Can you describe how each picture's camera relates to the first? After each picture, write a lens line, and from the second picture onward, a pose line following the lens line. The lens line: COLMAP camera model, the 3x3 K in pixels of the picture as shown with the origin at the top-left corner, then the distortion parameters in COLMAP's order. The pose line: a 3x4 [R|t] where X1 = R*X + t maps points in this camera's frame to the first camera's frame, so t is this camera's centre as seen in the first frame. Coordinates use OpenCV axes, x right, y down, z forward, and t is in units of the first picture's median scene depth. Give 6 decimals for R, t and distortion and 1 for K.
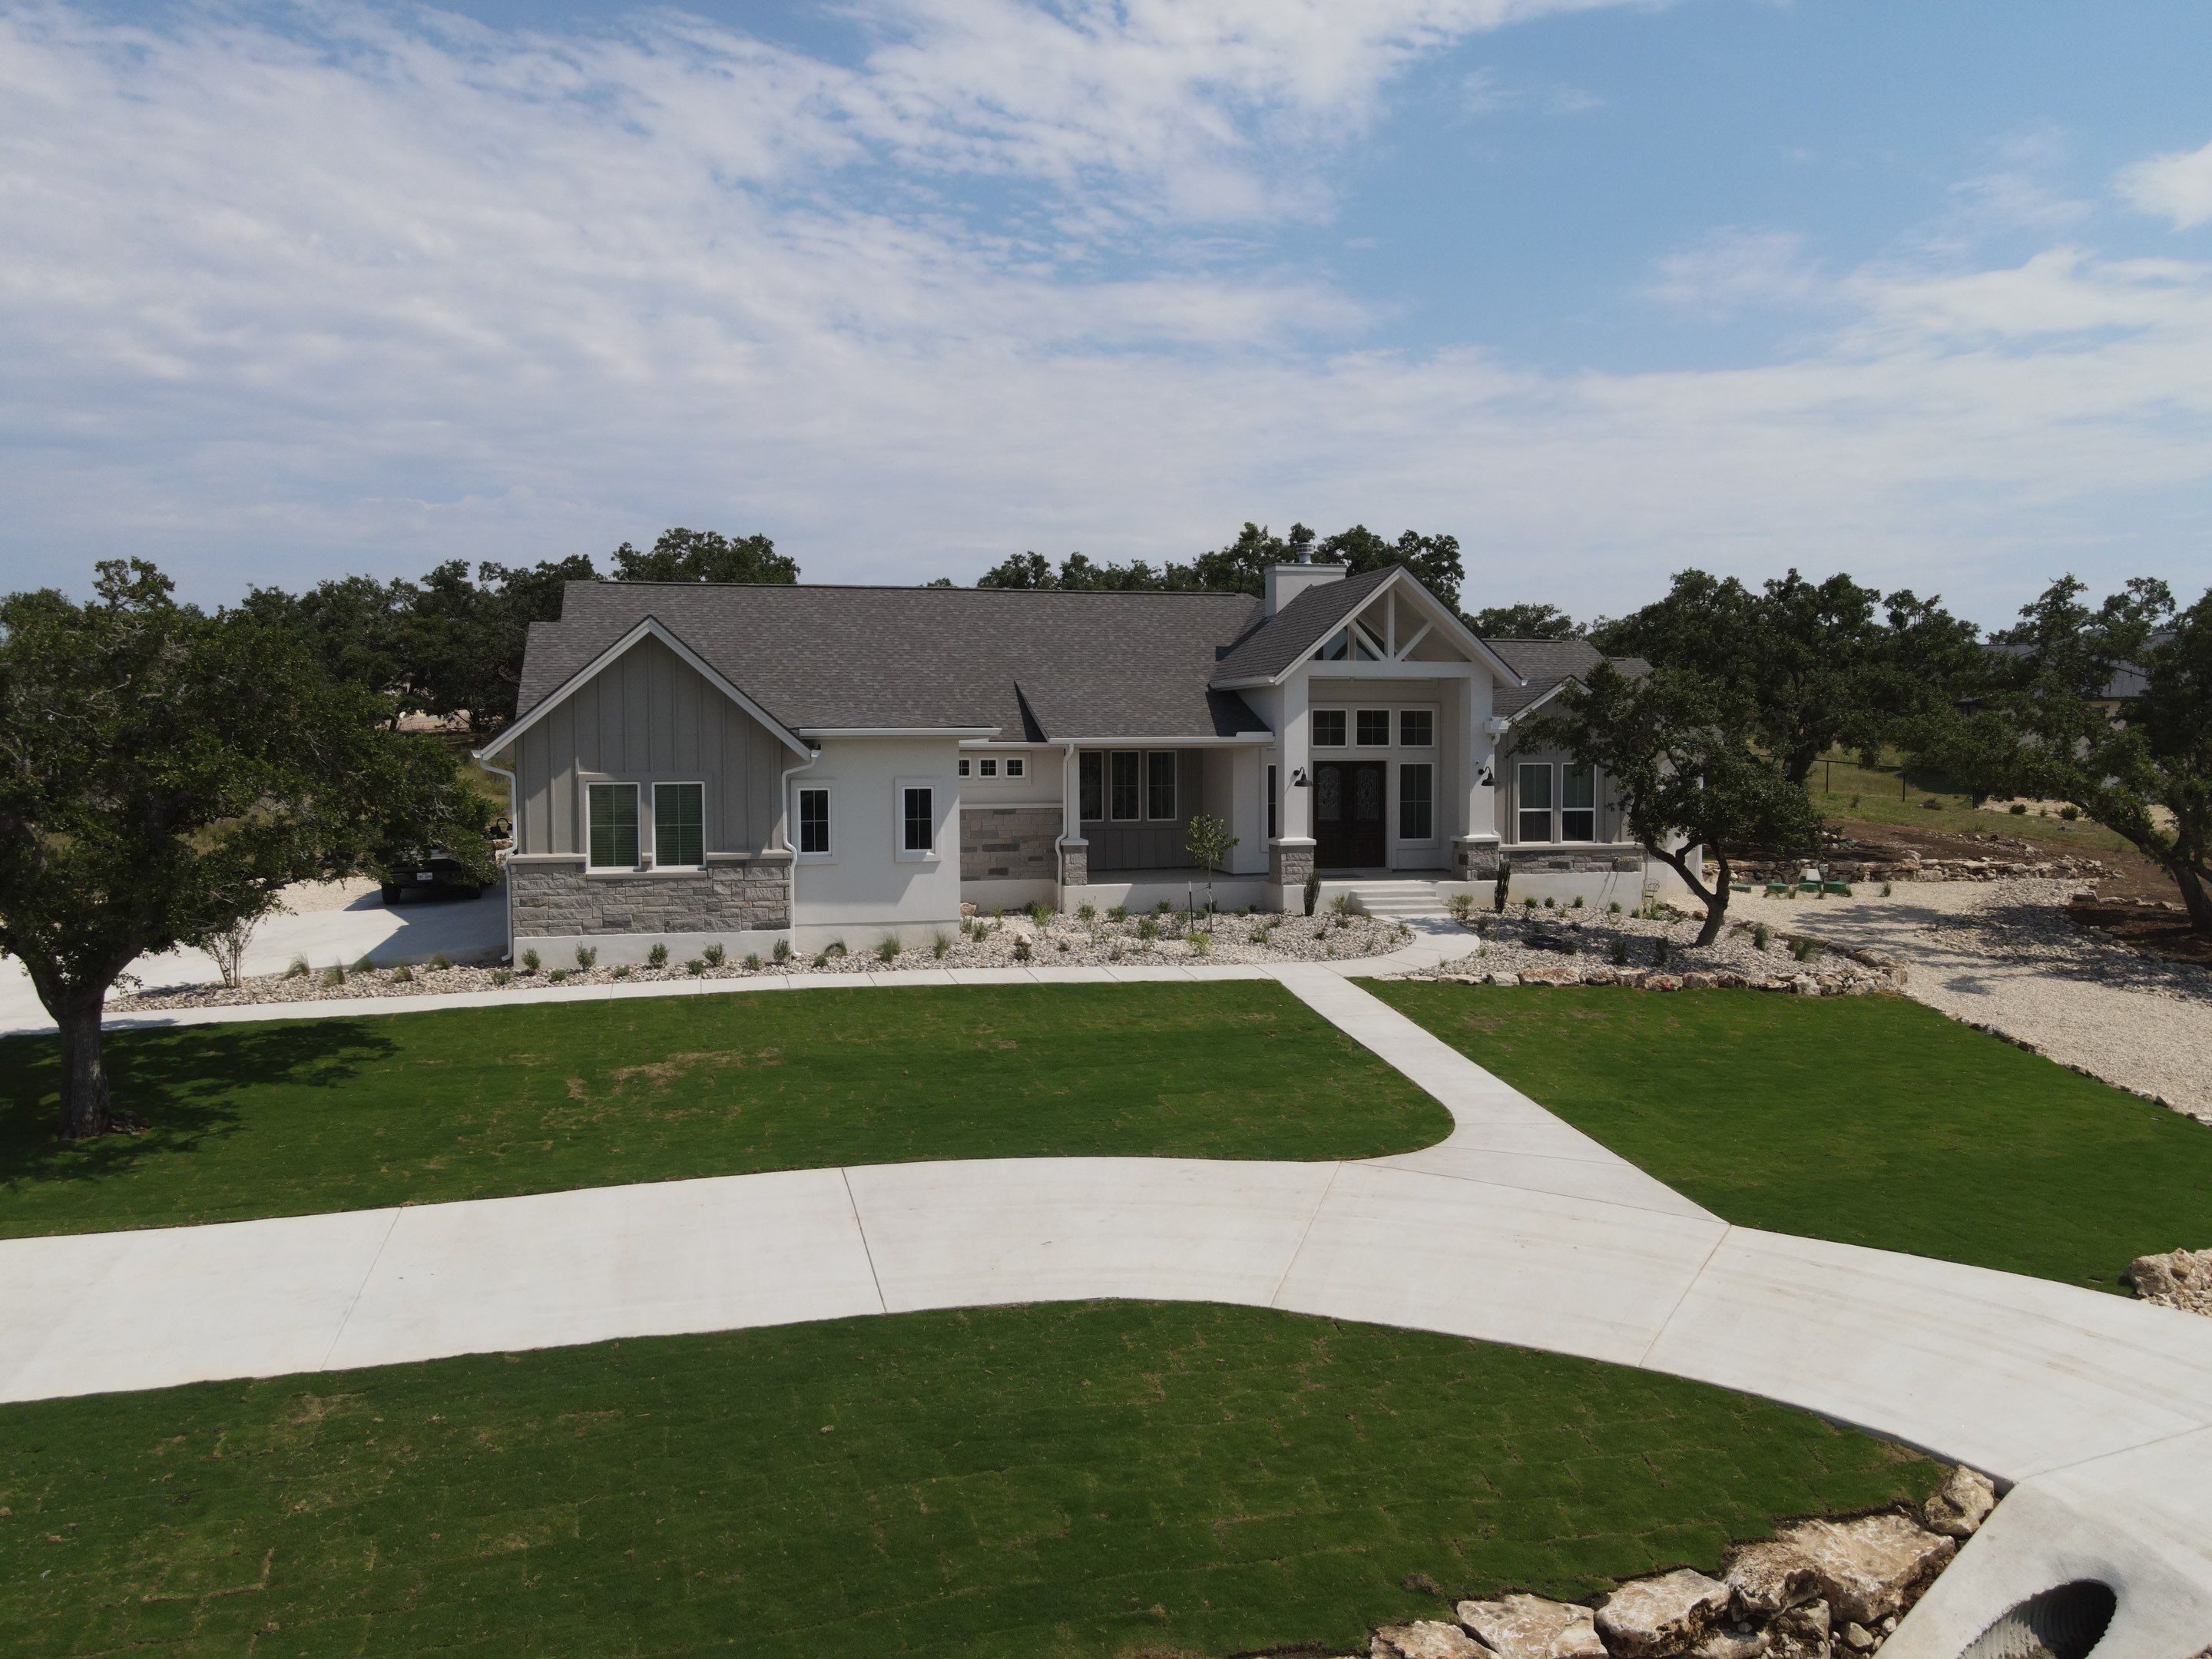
lens RADIAL K [[1619.3, 0, 1084.7], [0, 1619.3, 841.0], [0, 0, 1]] dist [0.015863, 0.006583]
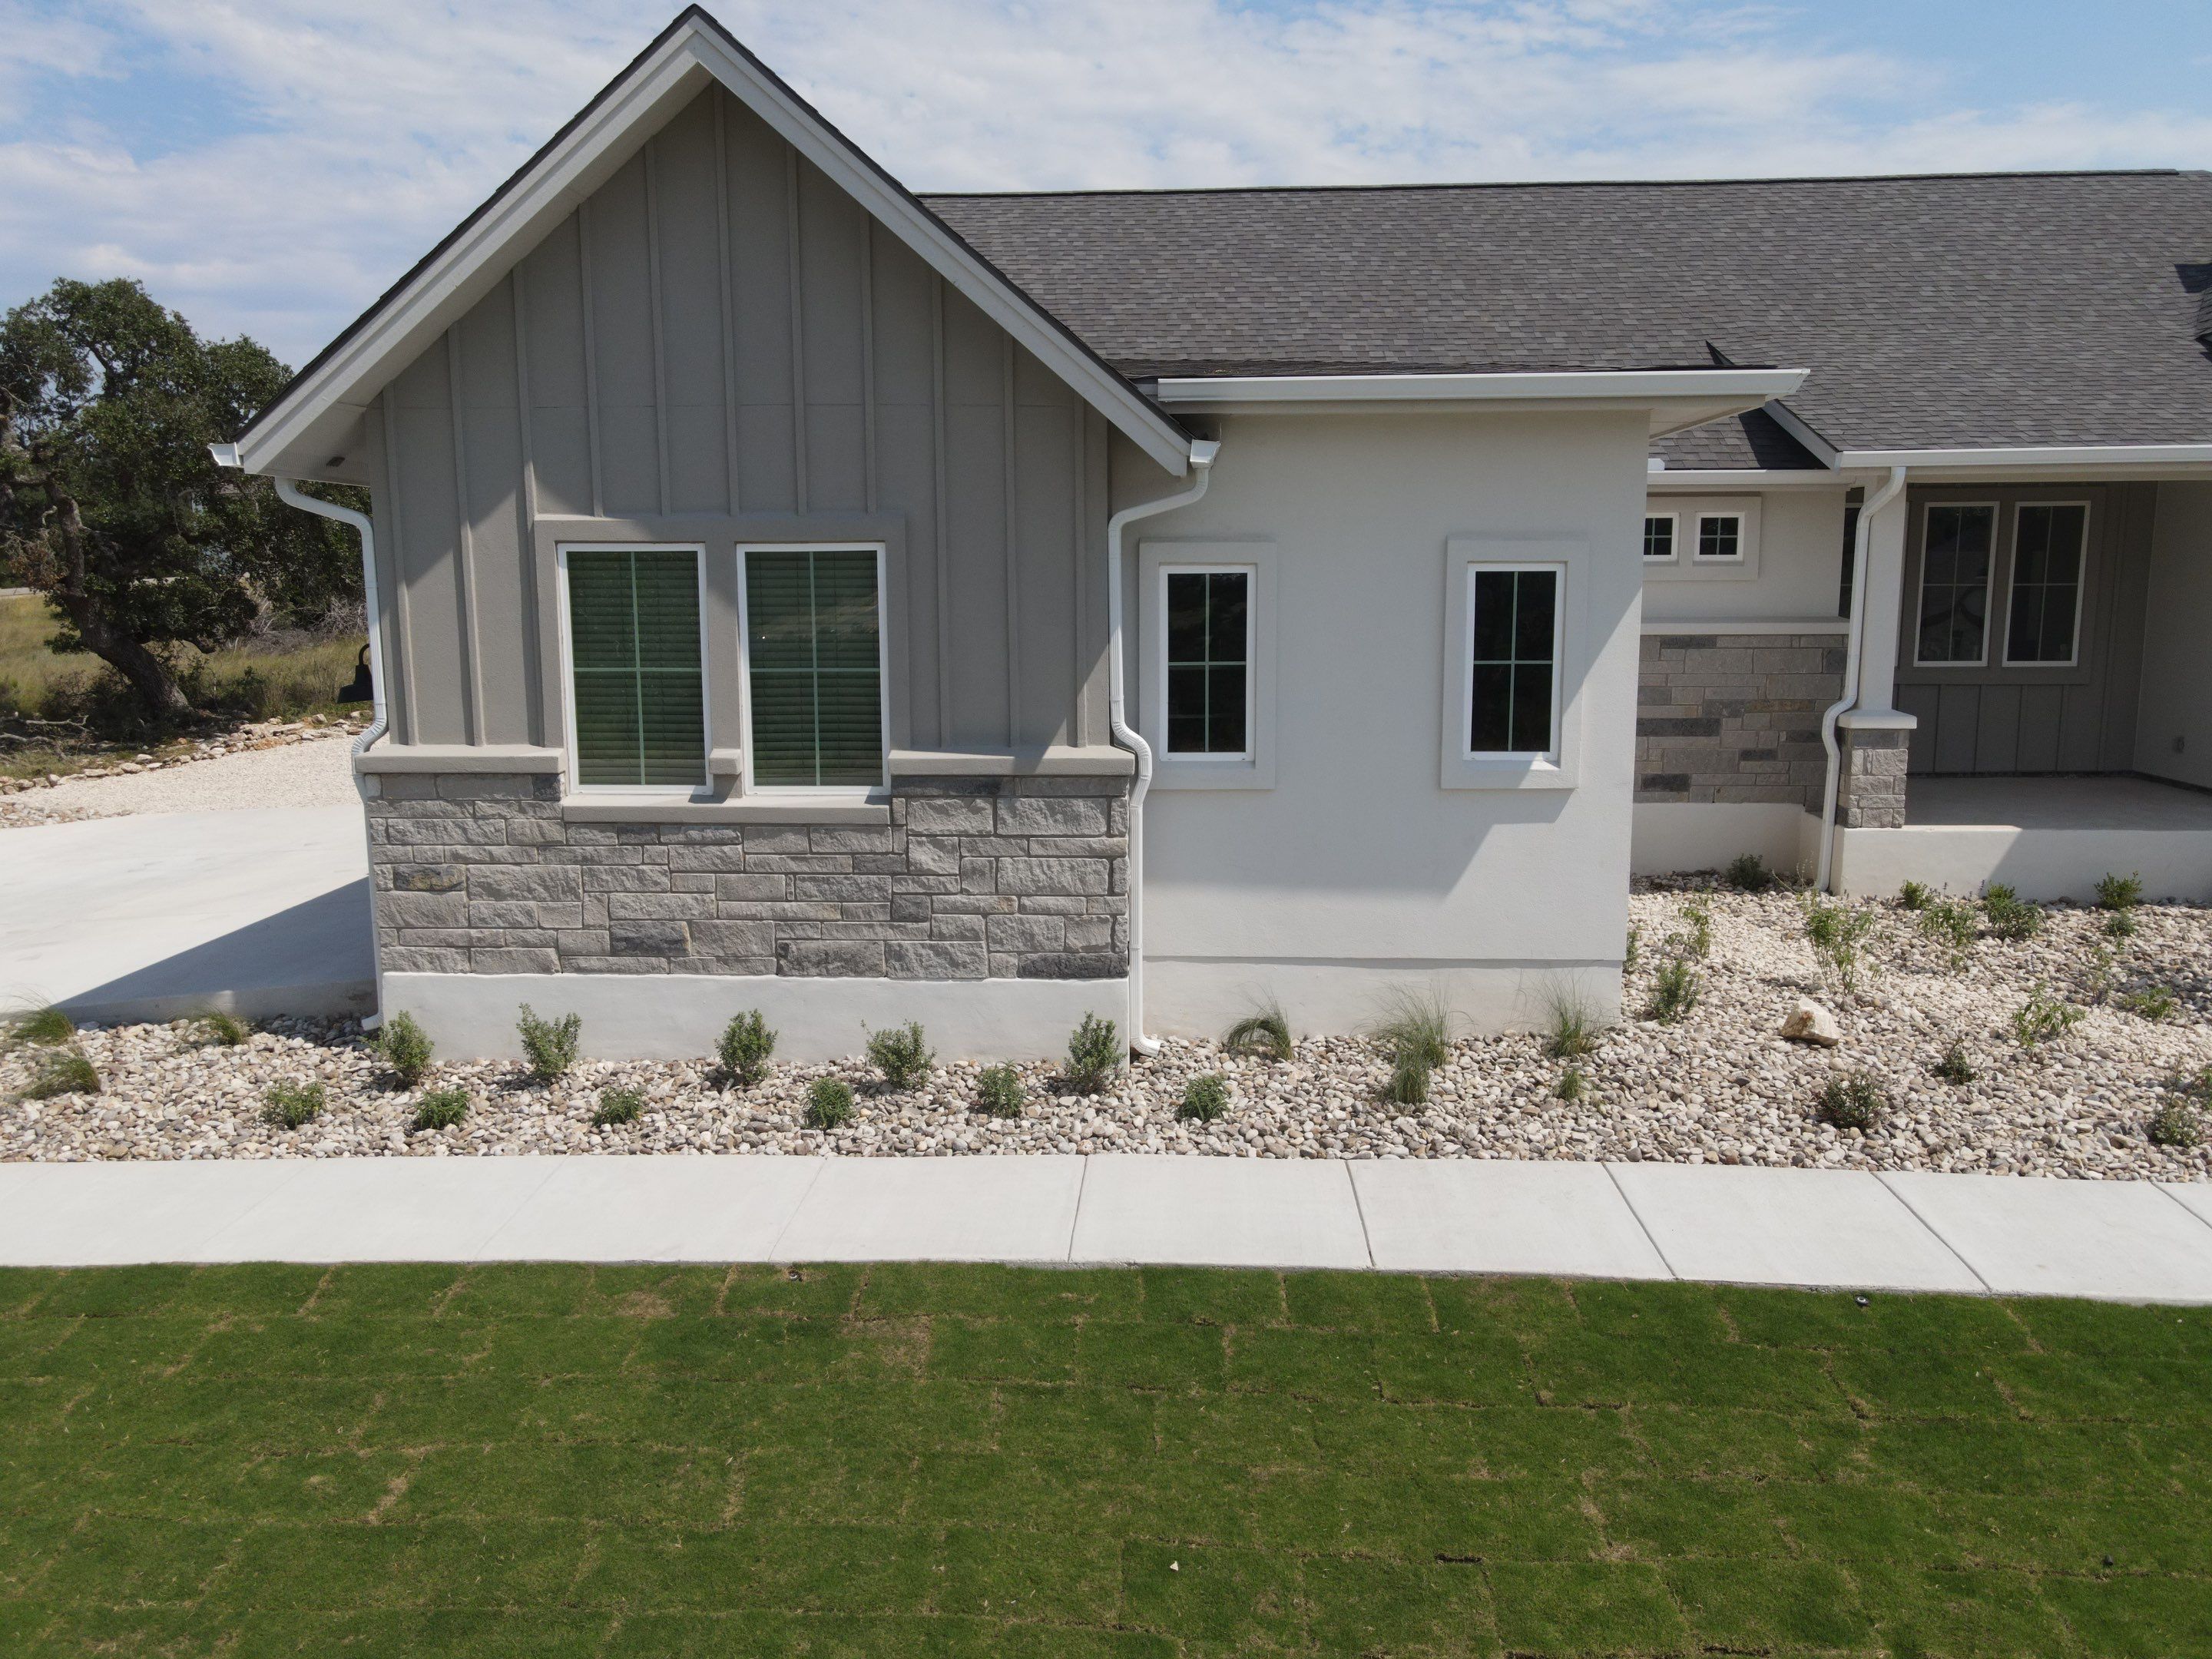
lens RADIAL K [[1600.0, 0, 1077.6], [0, 1600.0, 809.2], [0, 0, 1]] dist [0.012477, -0.002754]
pose [[0.953344, 0.042673, -0.298854, -0.074969], [-0.016139, 0.995748, 0.090698, -0.009973], [0.301453, -0.081643, 0.949979, 0.554993]]
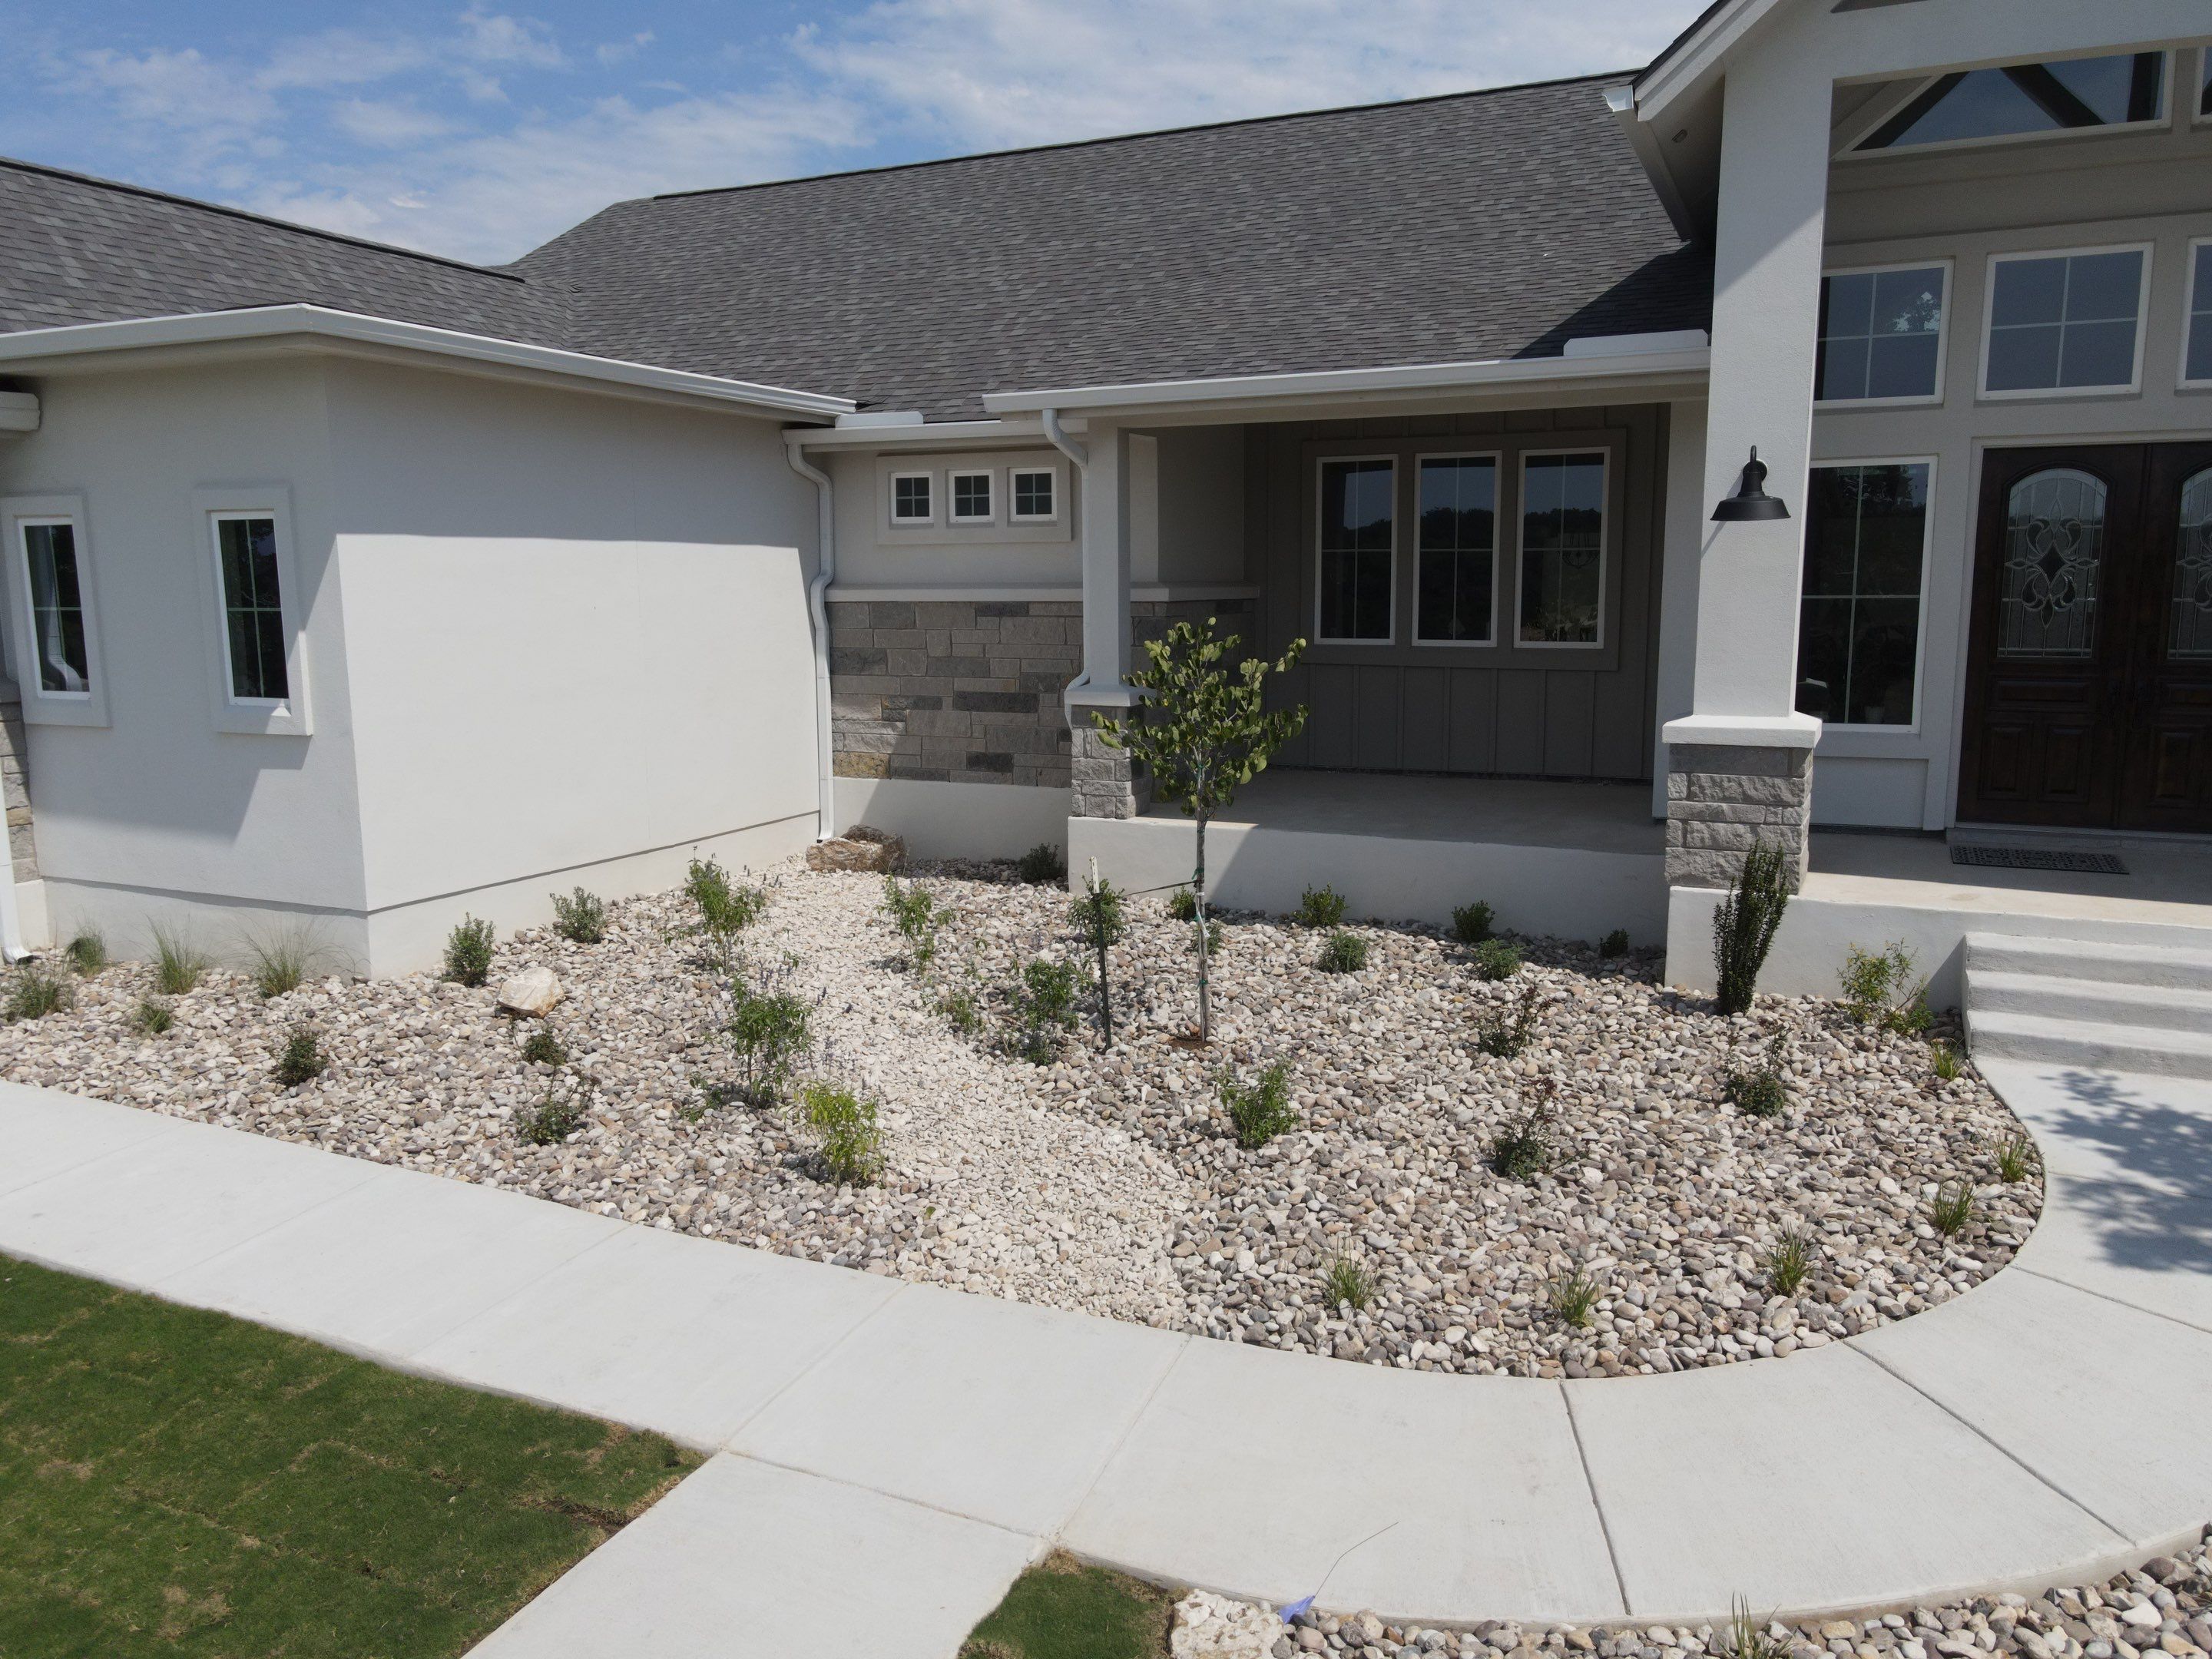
lens RADIAL K [[1600.0, 0, 1107.2], [0, 1600.0, 809.5], [0, 0, 1]] dist [0.012477, -0.002754]
pose [[0.778233, 0.088914, -0.621649, 0.214538], [-0.034080, 0.994447, 0.099571, -0.009510], [0.627050, -0.056303, 0.776942, 0.717784]]
